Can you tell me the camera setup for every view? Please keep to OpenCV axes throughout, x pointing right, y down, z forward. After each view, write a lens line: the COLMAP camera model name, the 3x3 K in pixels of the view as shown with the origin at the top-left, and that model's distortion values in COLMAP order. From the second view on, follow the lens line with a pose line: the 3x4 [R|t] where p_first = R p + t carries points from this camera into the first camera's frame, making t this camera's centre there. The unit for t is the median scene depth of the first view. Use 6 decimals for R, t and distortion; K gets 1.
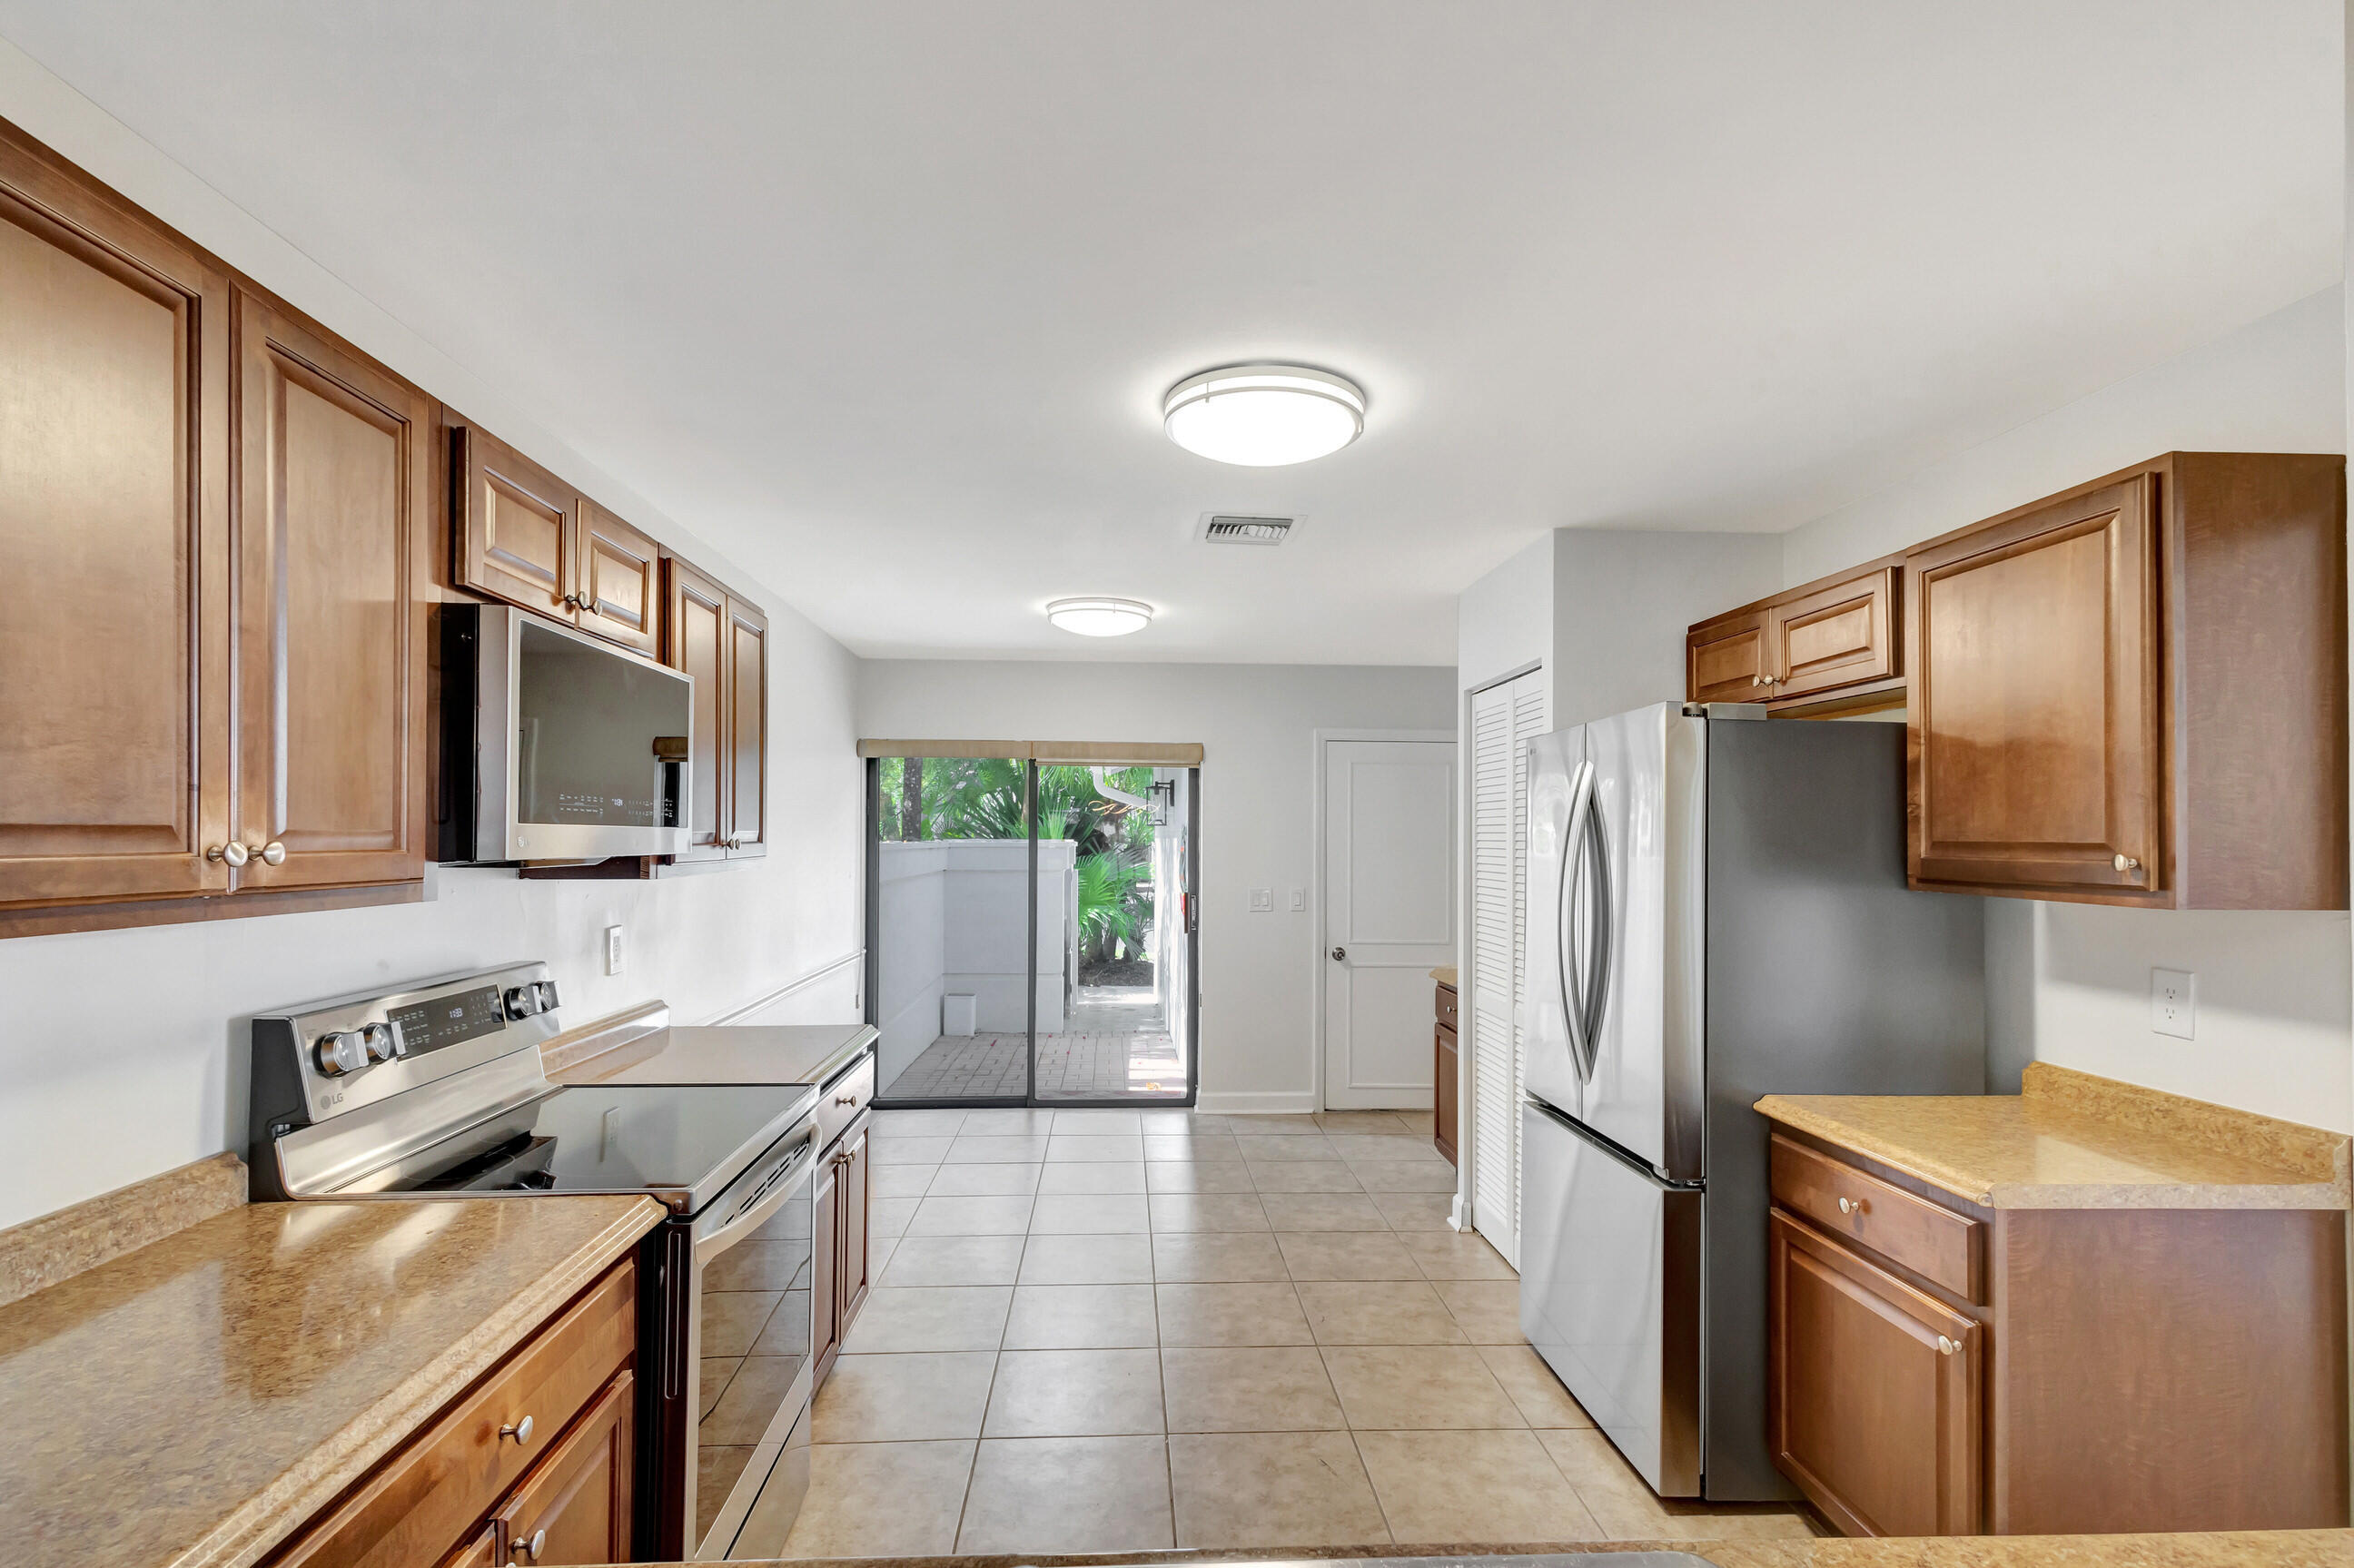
lens RADIAL K [[1103.6, 0, 1171.0], [0, 1103.6, 808.5], [0, 0, 1]] dist [0.017046, -0.000452]
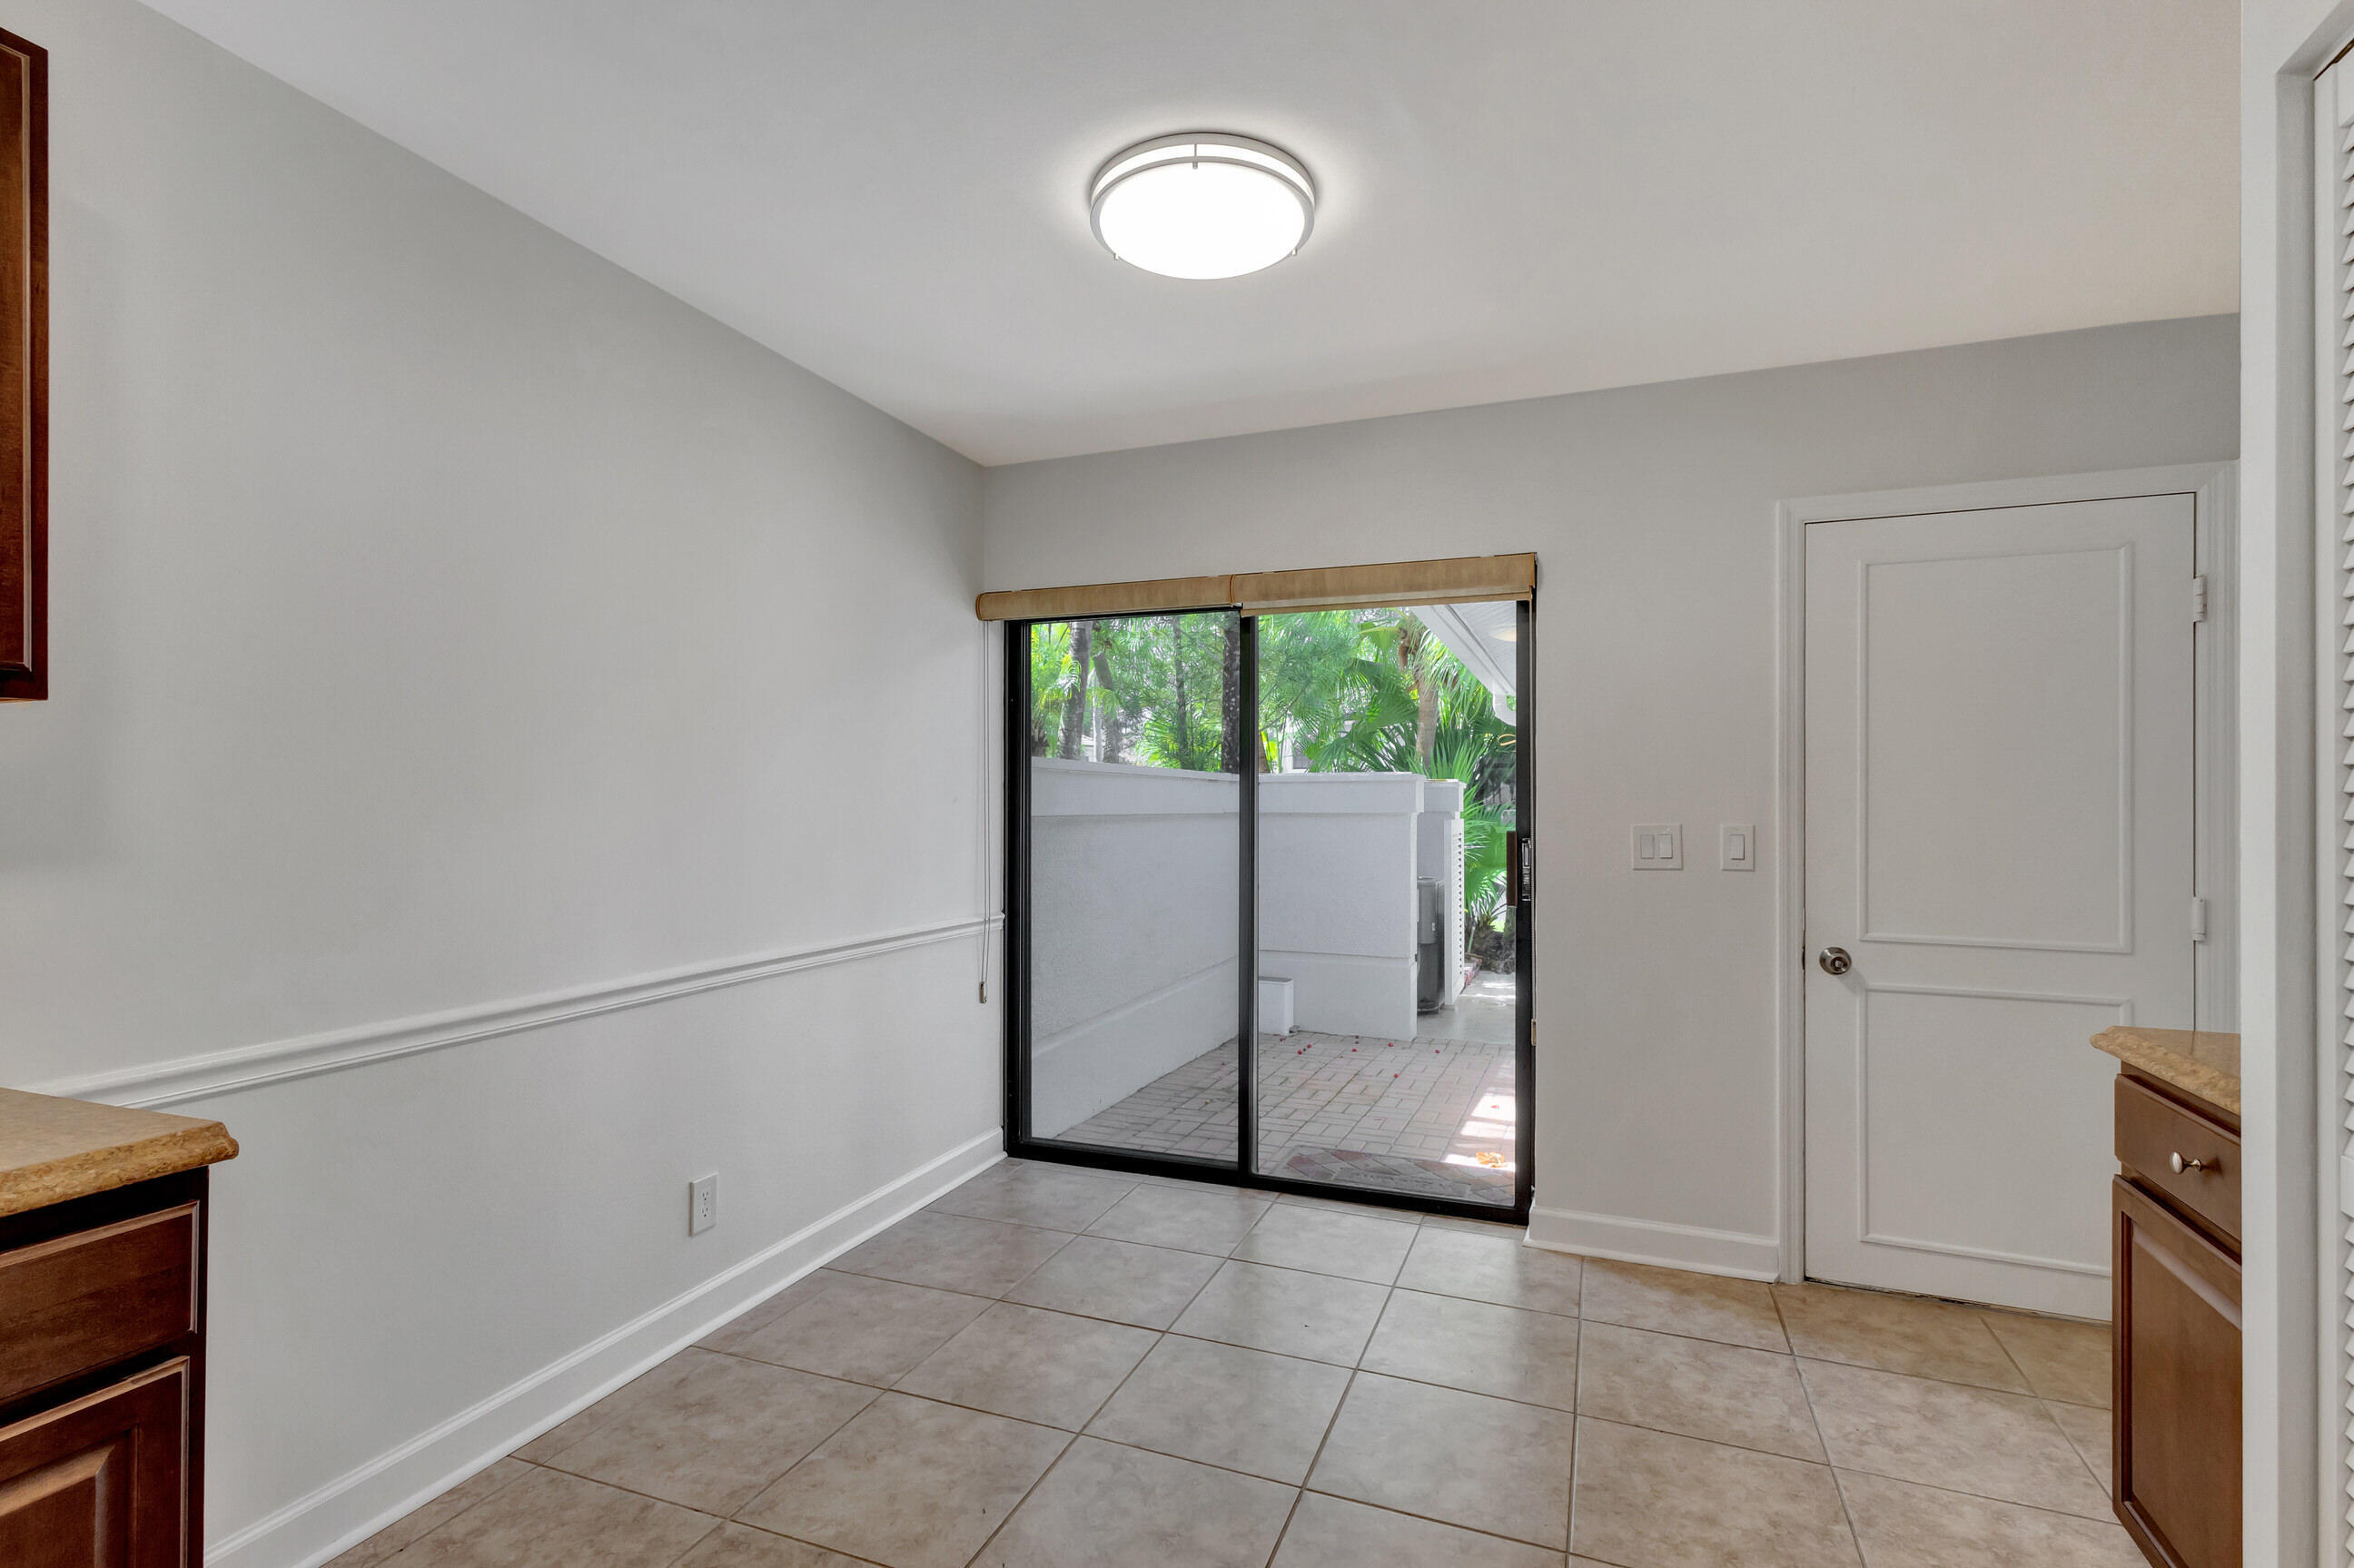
lens RADIAL K [[1099.7, 0, 1189.0], [0, 1099.7, 797.7], [0, 0, 1]] dist [0.021186, -0.000107]
pose [[0.913548, -0.006792, -0.406674, 0.091757], [0.014444, 0.999772, 0.015749, 0.048730], [0.406474, -0.020262, 0.913438, 0.445267]]
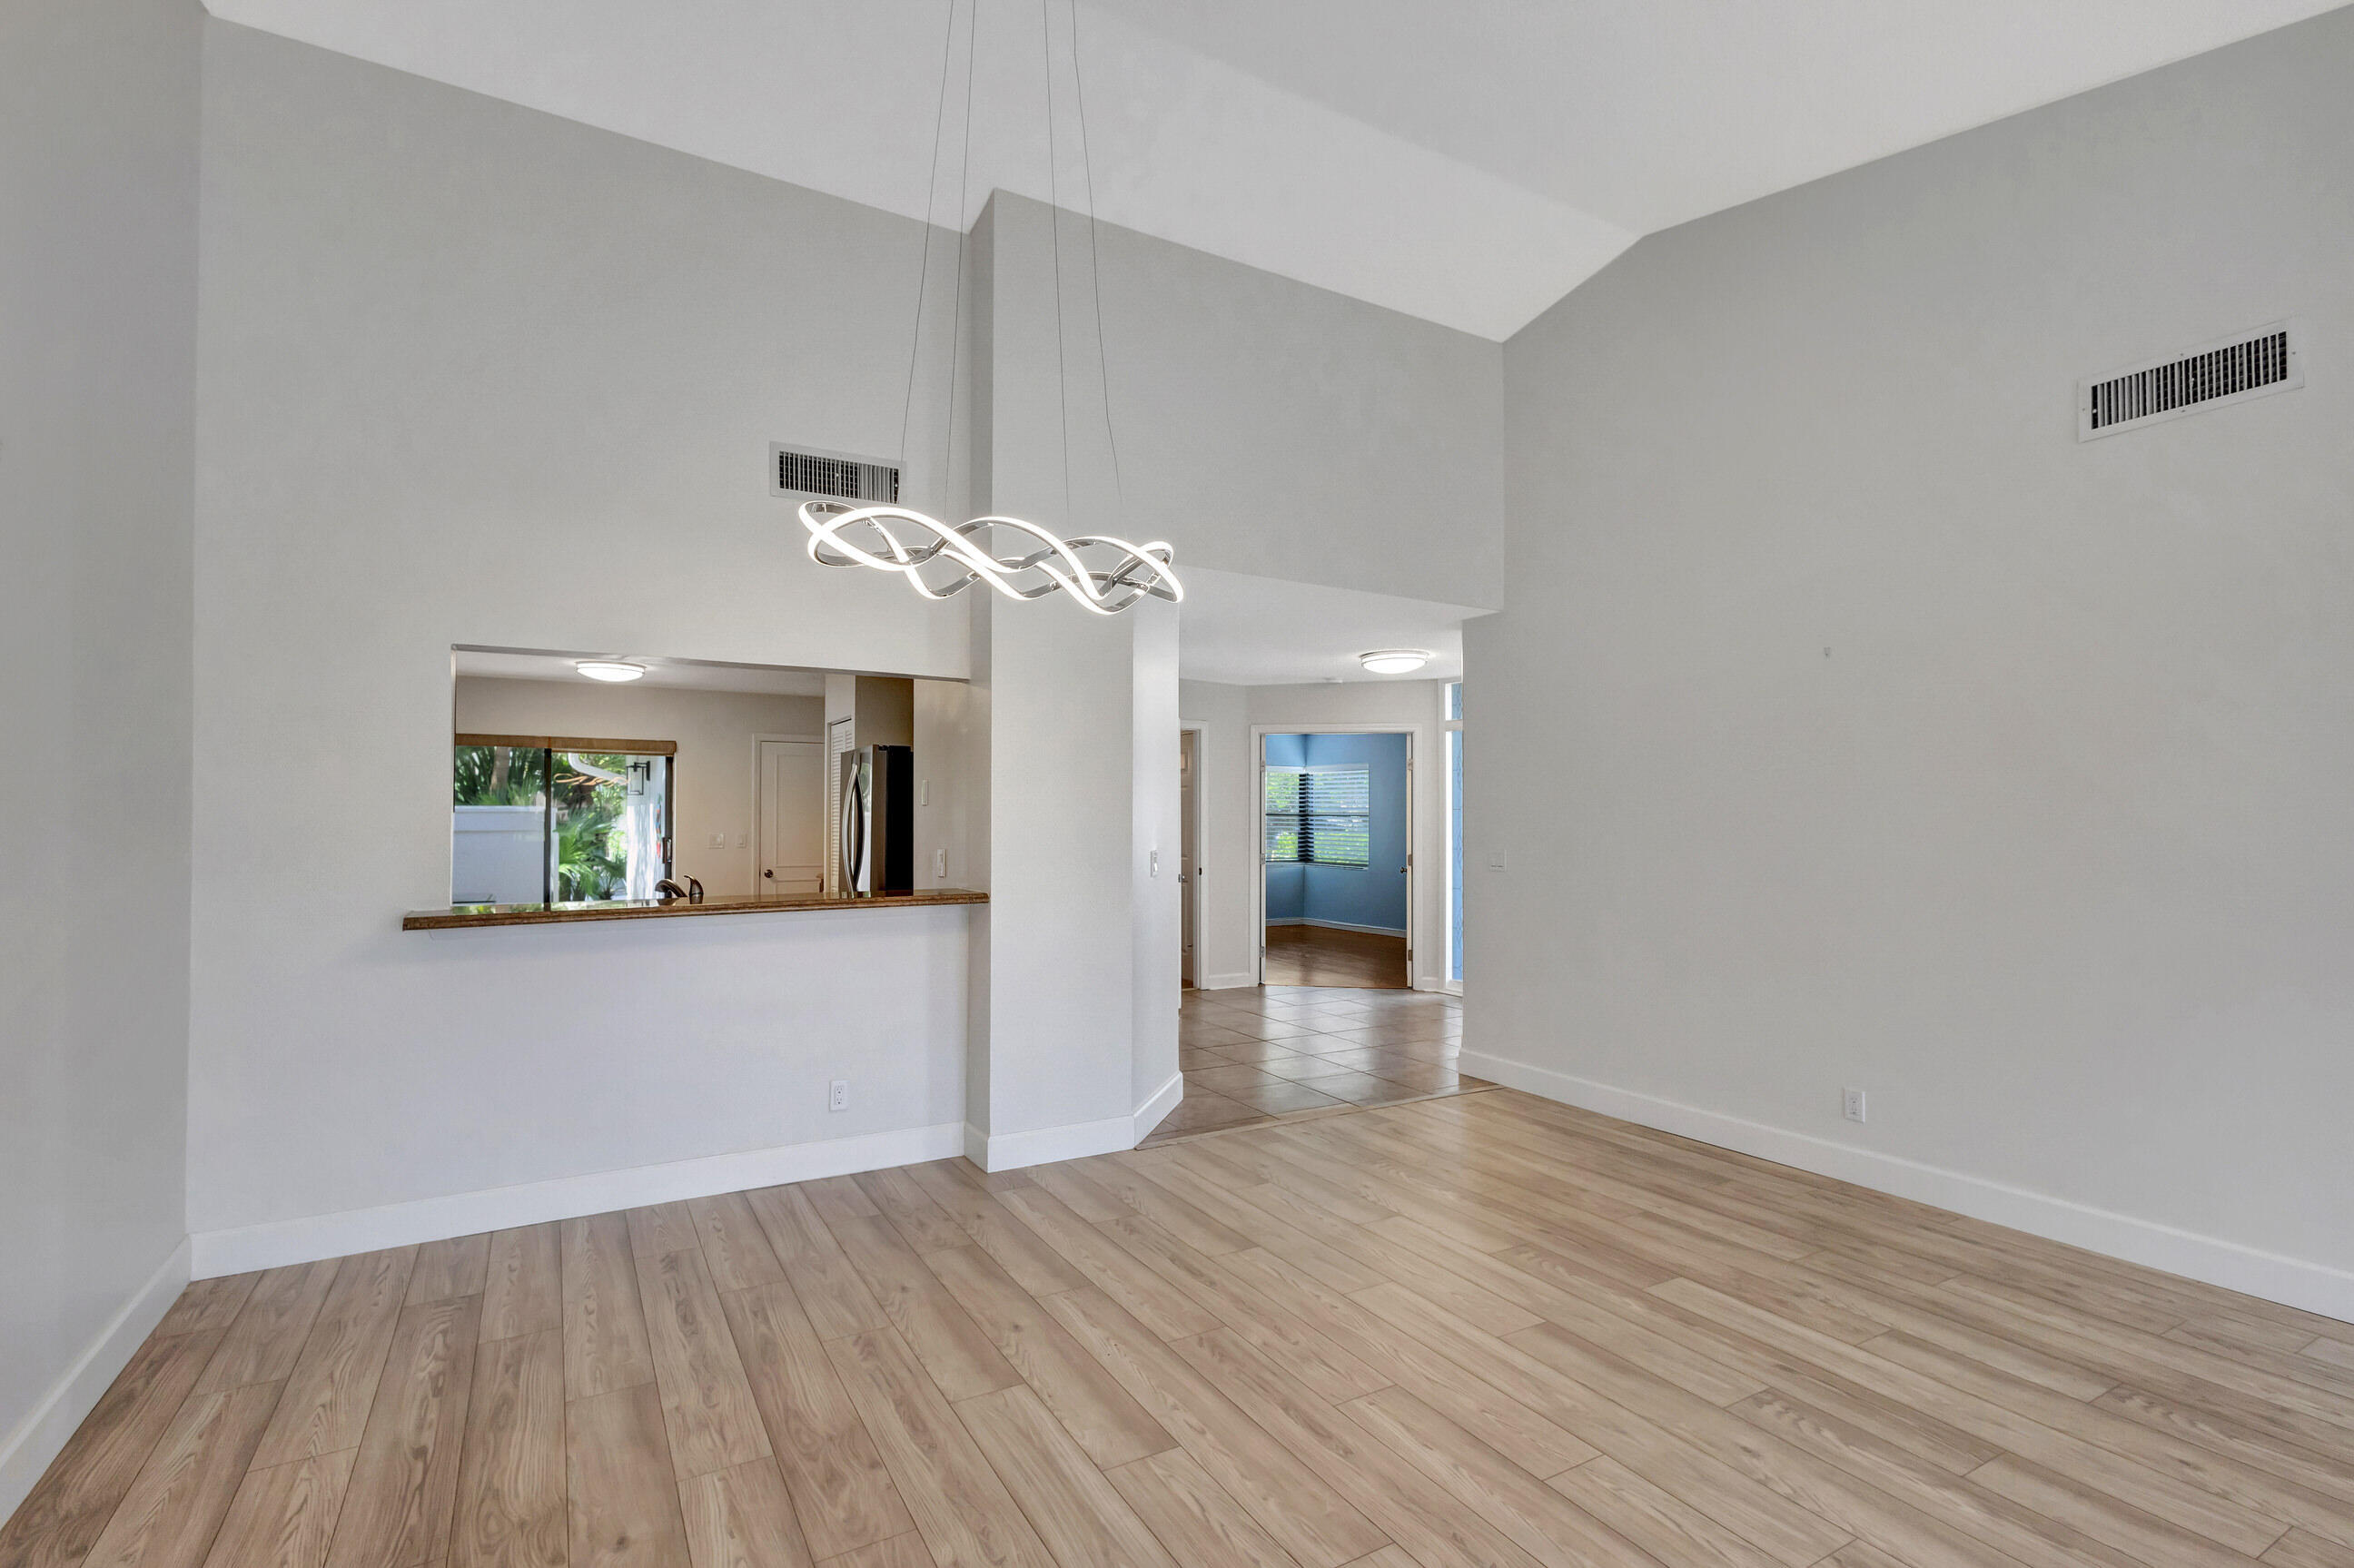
lens RADIAL K [[1103.6, 0, 1171.0], [0, 1103.6, 808.5], [0, 0, 1]] dist [0.017046, -0.000452]
pose [[0.893454, -0.002182, 0.449149, -0.047491], [-0.008647, 0.999719, 0.022056, -0.003325], [-0.449071, -0.023590, 0.893185, -0.699001]]
